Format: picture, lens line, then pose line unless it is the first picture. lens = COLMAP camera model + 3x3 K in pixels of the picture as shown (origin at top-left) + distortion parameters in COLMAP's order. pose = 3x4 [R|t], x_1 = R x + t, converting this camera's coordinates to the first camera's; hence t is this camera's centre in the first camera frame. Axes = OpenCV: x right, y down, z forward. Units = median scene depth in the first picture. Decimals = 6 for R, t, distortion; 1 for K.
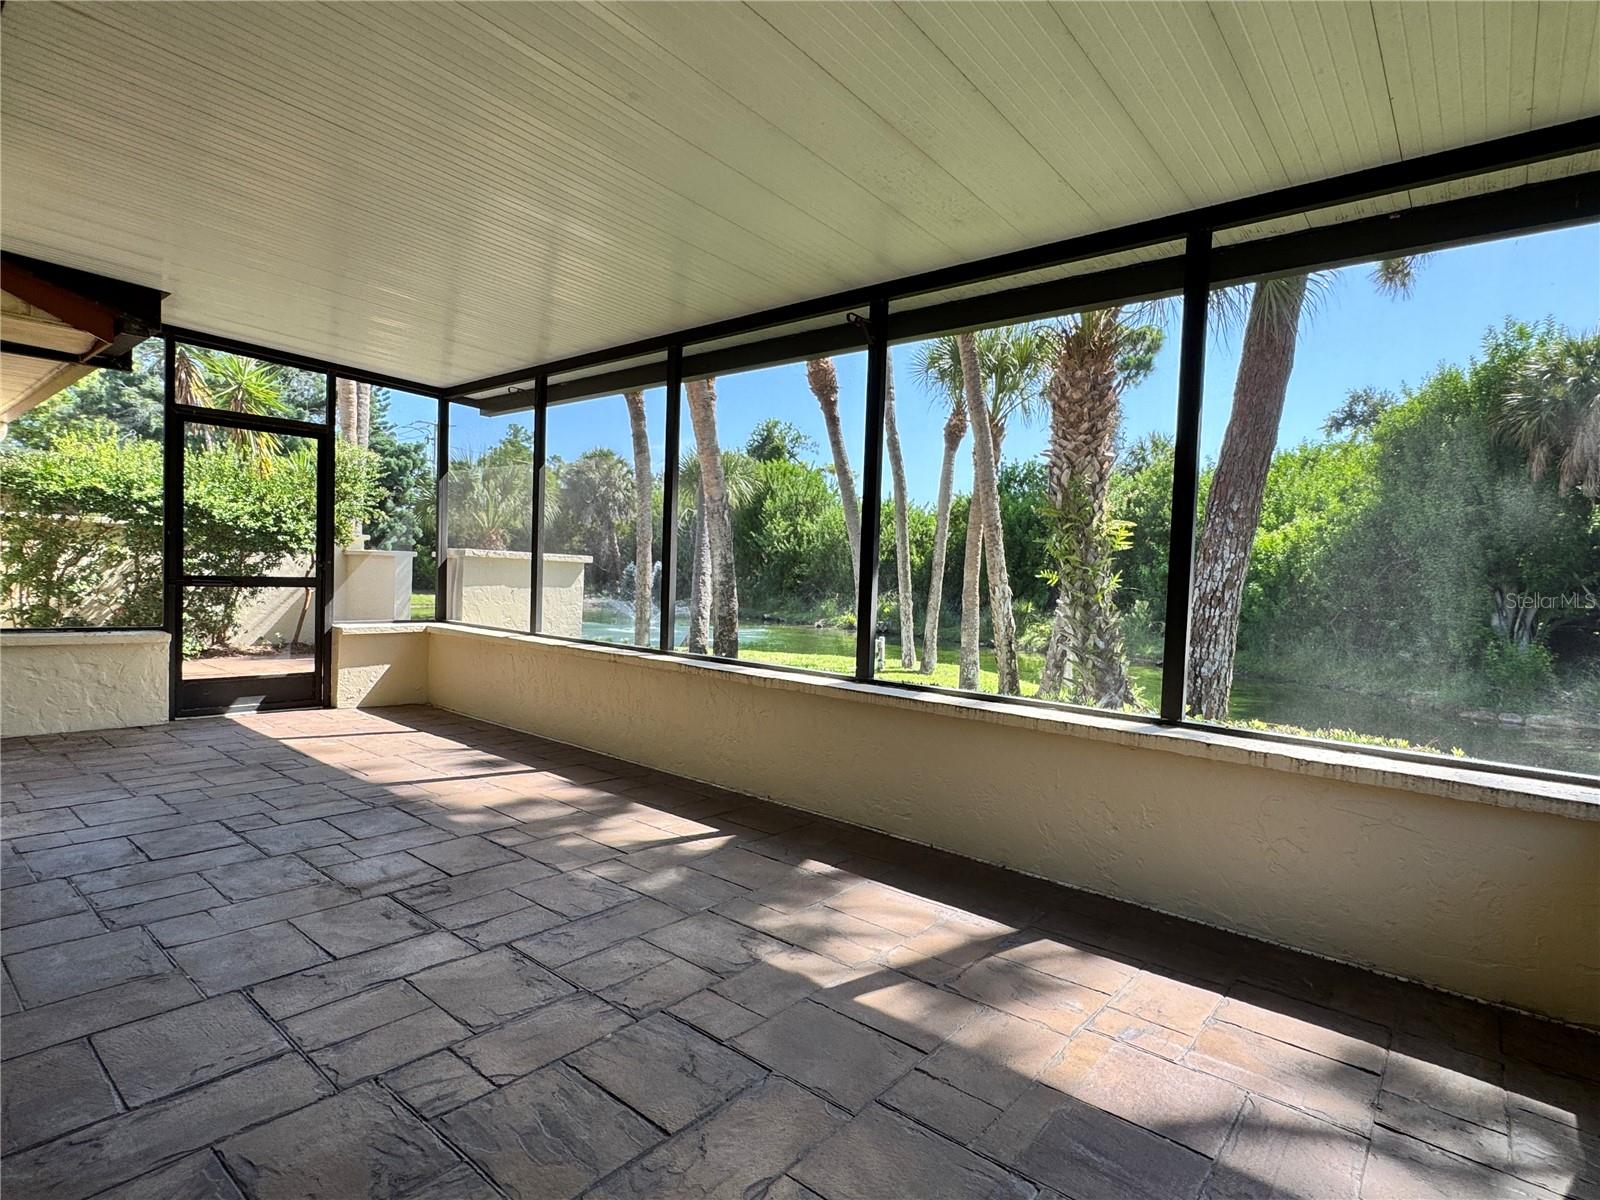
lens RADIAL K [[829.0, 0, 797.1], [0, 829.0, 599.6], [0, 0, 1]] dist [-0.000443, -0.002474]
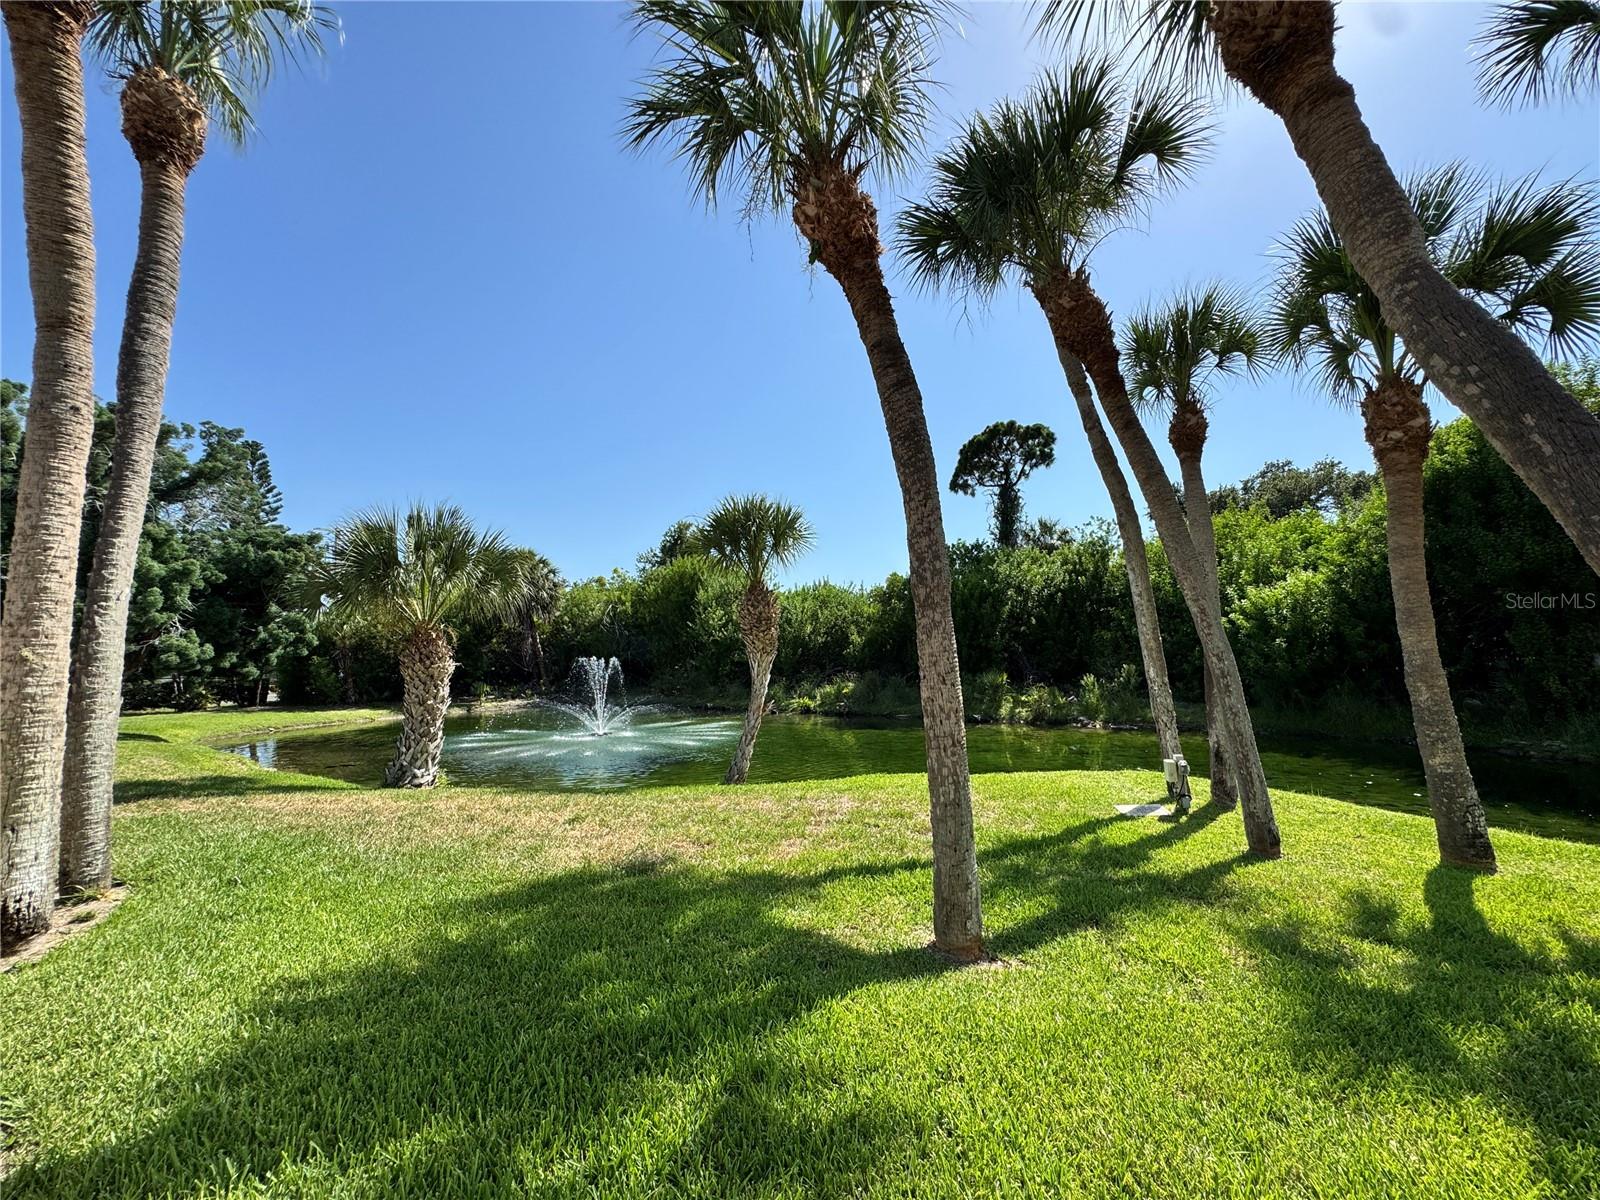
lens RADIAL K [[642.8, 0, 799.9], [0, 642.8, 596.4], [0, 0, 1]] dist [0.001790, -0.000318]
pose [[0.975870, -0.045376, 0.213586, -1.010564], [0.071591, 0.990590, -0.116649, -0.128829], [-0.206283, 0.129125, 0.969935, 2.335939]]
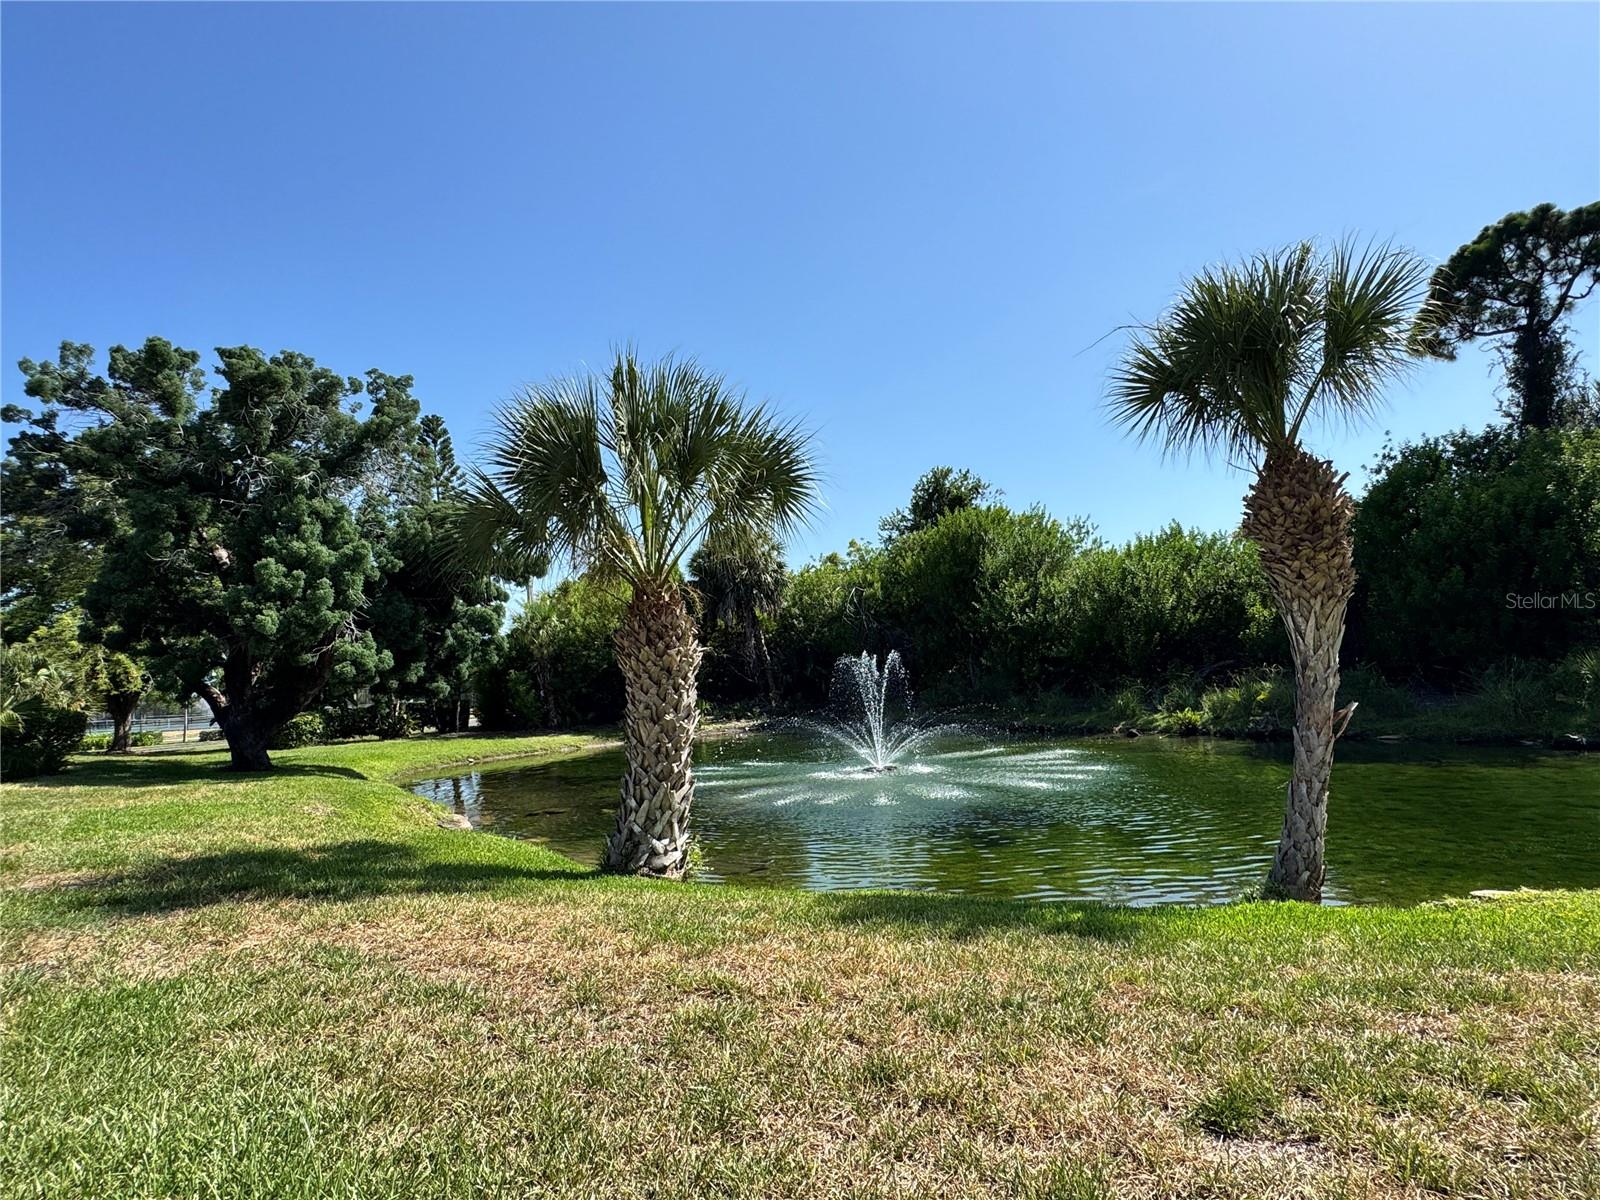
lens RADIAL K [[829.0, 0, 804.0], [0, 829.0, 594.6], [0, 0, 1]] dist [-0.000443, -0.002474]
pose [[0.989715, -0.107845, -0.093983, -1.478084], [0.094802, 0.986485, -0.133644, -0.107134], [0.107126, 0.123359, 0.986563, 3.513833]]
